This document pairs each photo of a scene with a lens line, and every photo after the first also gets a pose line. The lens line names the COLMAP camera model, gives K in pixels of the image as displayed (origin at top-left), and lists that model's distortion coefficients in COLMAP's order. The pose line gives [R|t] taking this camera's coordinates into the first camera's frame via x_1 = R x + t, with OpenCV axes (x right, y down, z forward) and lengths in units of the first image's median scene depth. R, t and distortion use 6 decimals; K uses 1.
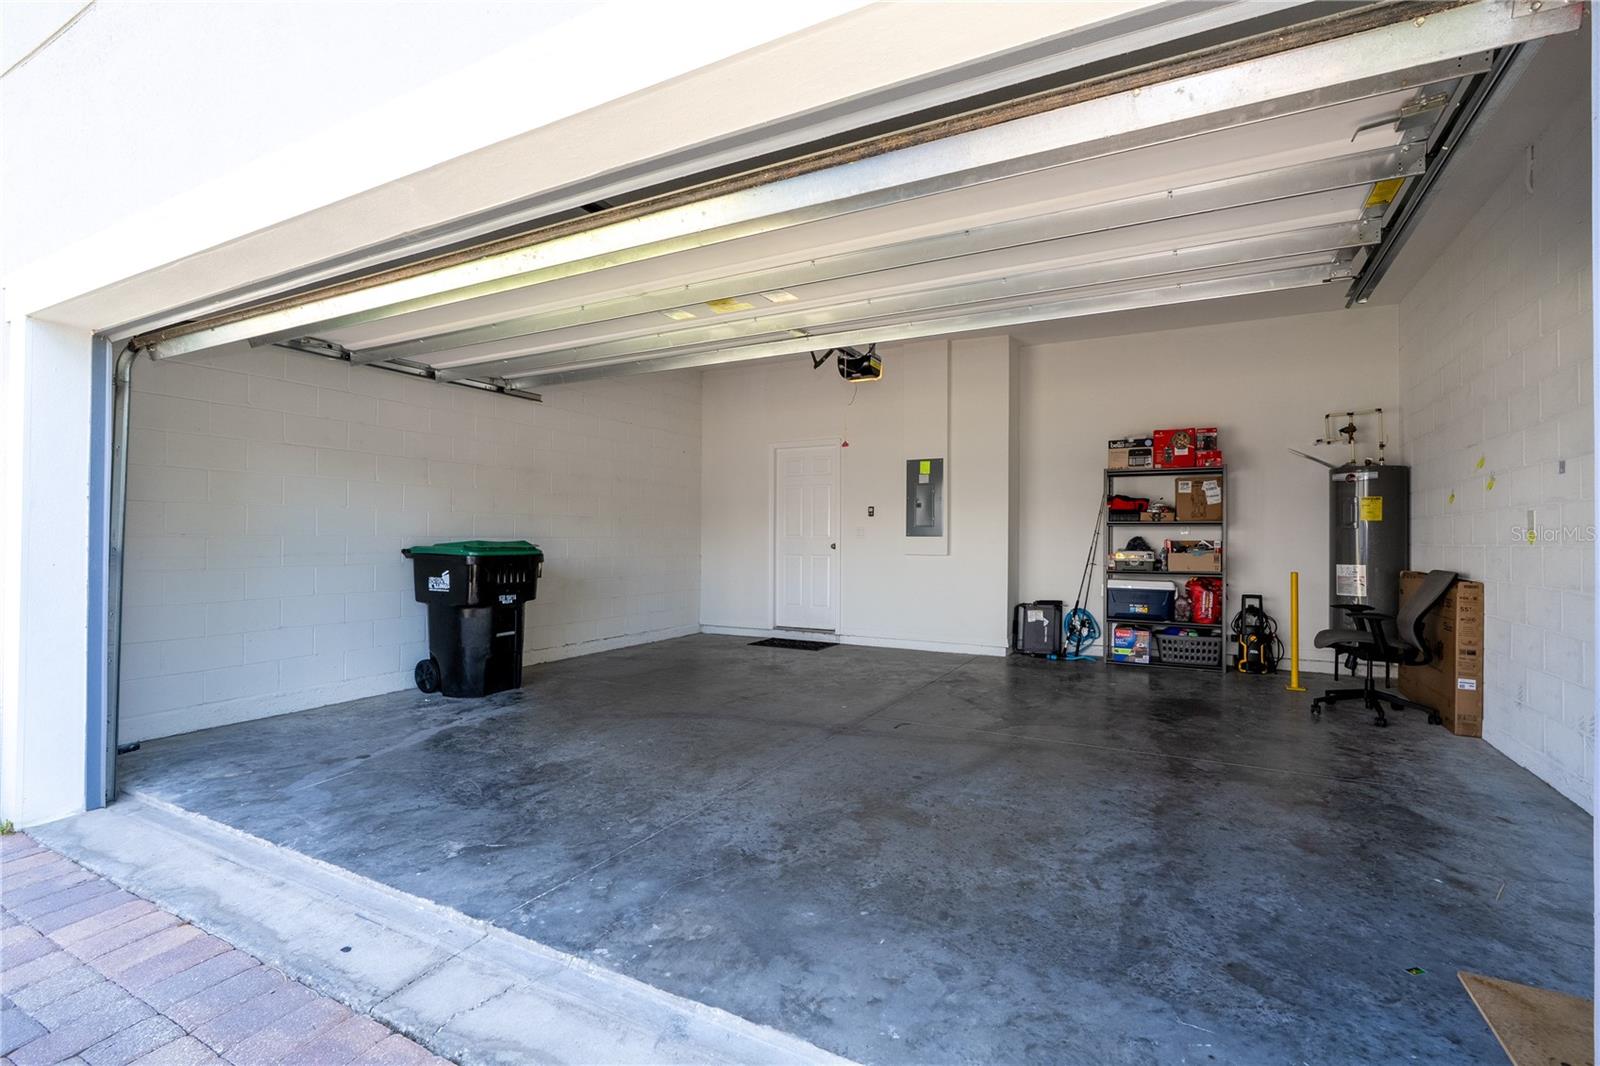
lens RADIAL K [[719.3, 0, 808.9], [0, 719.3, 534.1], [0, 0, 1]] dist [-0.001751, 0.001010]
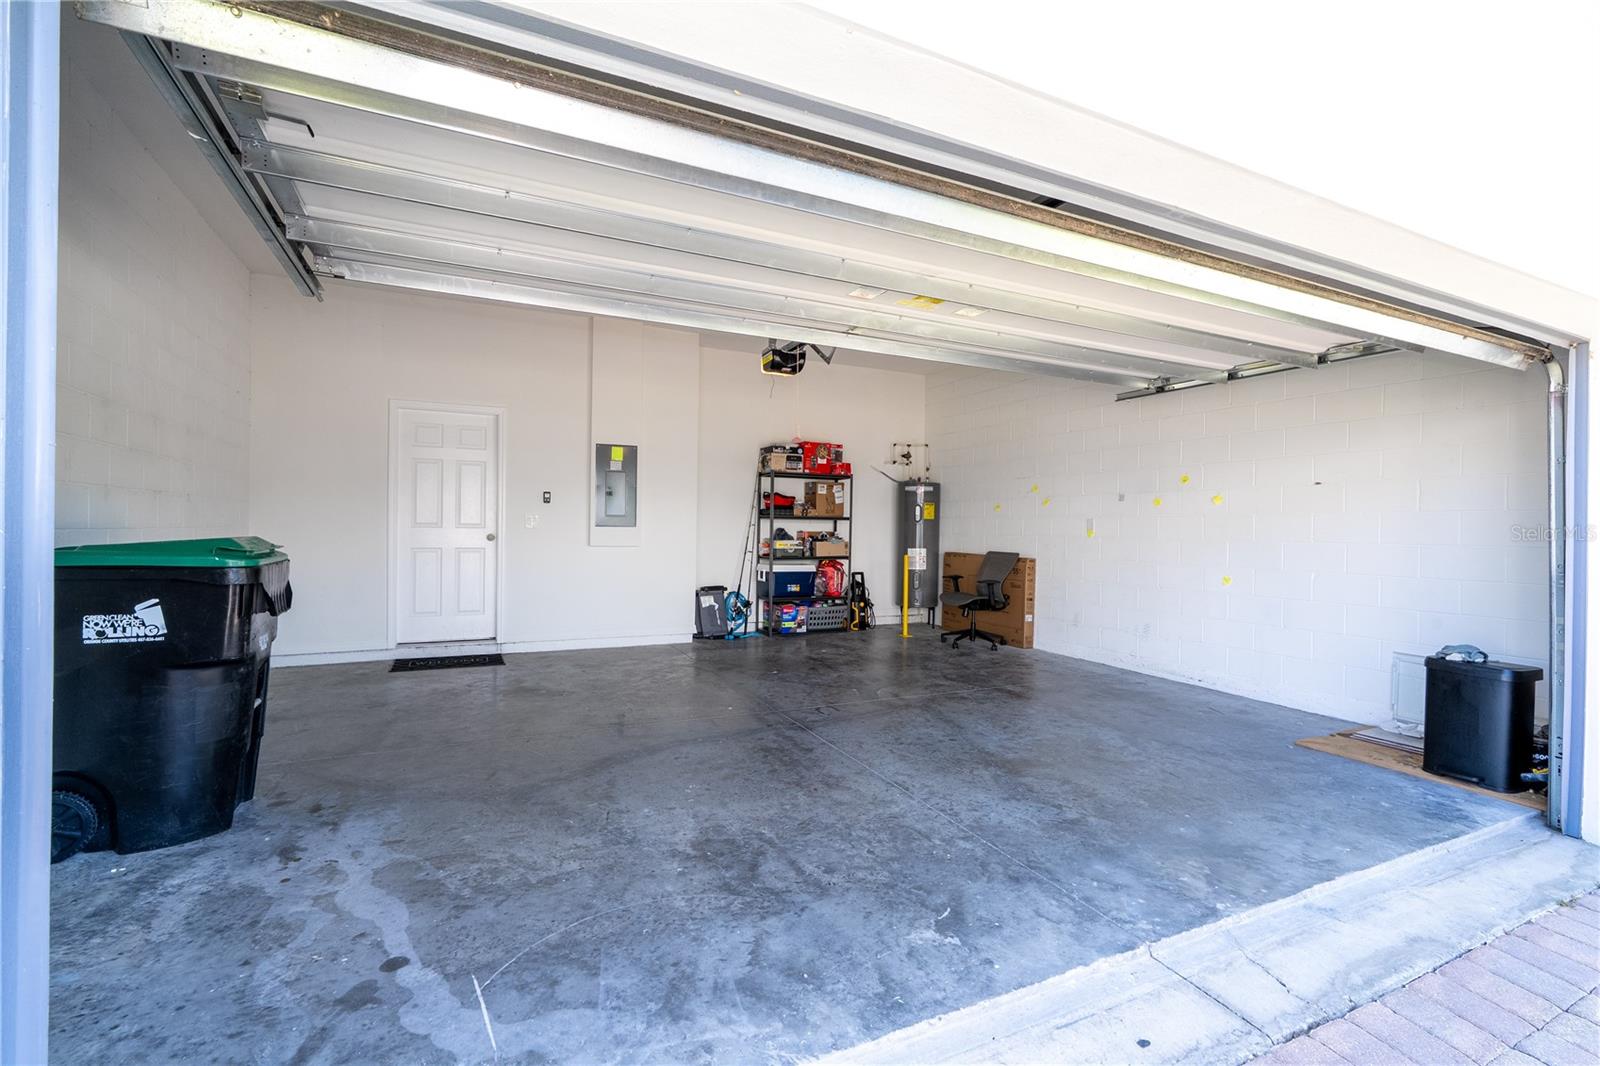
lens RADIAL K [[719.3, 0, 805.8], [0, 719.3, 530.4], [0, 0, 1]] dist [-0.001751, 0.001010]
pose [[0.594782, -0.000606, 0.803887, -0.936047], [-0.015063, 0.999816, 0.011898, -0.014326], [-0.803746, -0.019185, 0.594663, 0.501112]]
